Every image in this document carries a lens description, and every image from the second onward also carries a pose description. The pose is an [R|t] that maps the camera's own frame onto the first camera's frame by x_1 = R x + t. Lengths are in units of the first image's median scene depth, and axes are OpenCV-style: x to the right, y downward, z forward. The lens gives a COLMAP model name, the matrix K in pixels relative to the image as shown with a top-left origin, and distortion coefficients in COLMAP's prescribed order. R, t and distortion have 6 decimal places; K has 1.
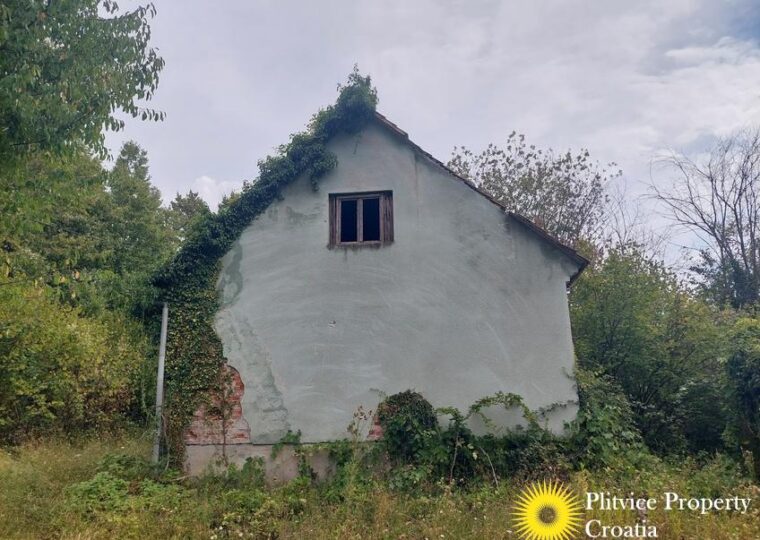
lens RADIAL K [[562.6, 0, 378.6], [0, 562.6, 267.7], [0, 0, 1]] dist [0.055898, -0.042620]
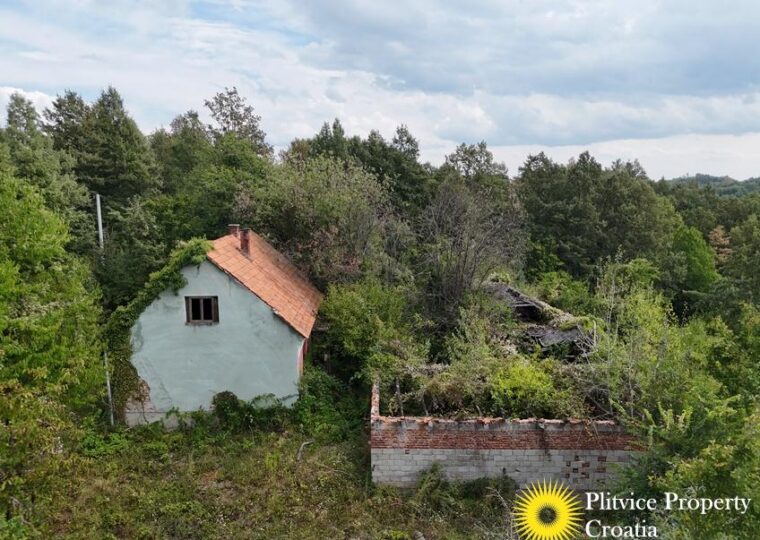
lens RADIAL K [[562.6, 0, 367.0], [0, 562.6, 281.5], [0, 0, 1]] dist [0.055898, -0.042620]
pose [[0.987561, -0.011105, 0.156844, 0.264657], [-0.057072, 0.904158, 0.423369, -1.202762], [-0.146514, -0.427054, 0.892277, -0.950851]]
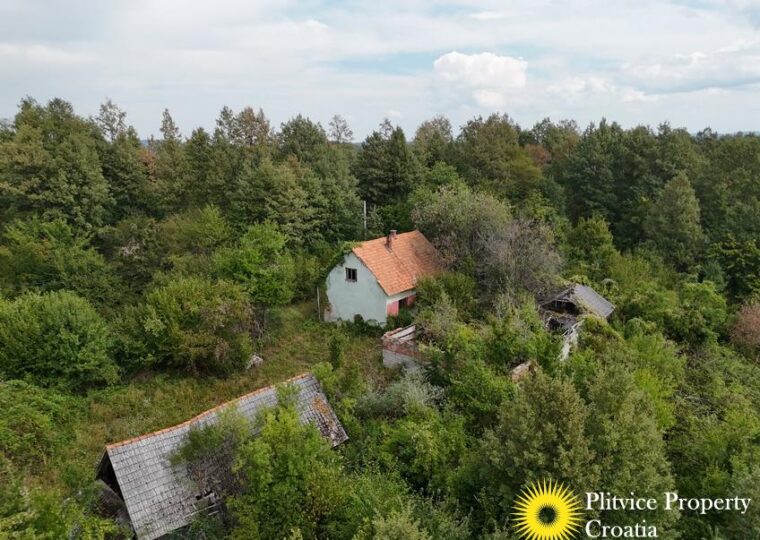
lens RADIAL K [[562.6, 0, 378.9], [0, 562.6, 266.3], [0, 0, 1]] dist [0.055898, -0.042620]
pose [[0.868128, 0.116318, -0.482519, 2.513690], [0.134517, 0.880632, 0.454305, -2.341172], [0.477765, -0.459302, 0.748854, -2.369979]]
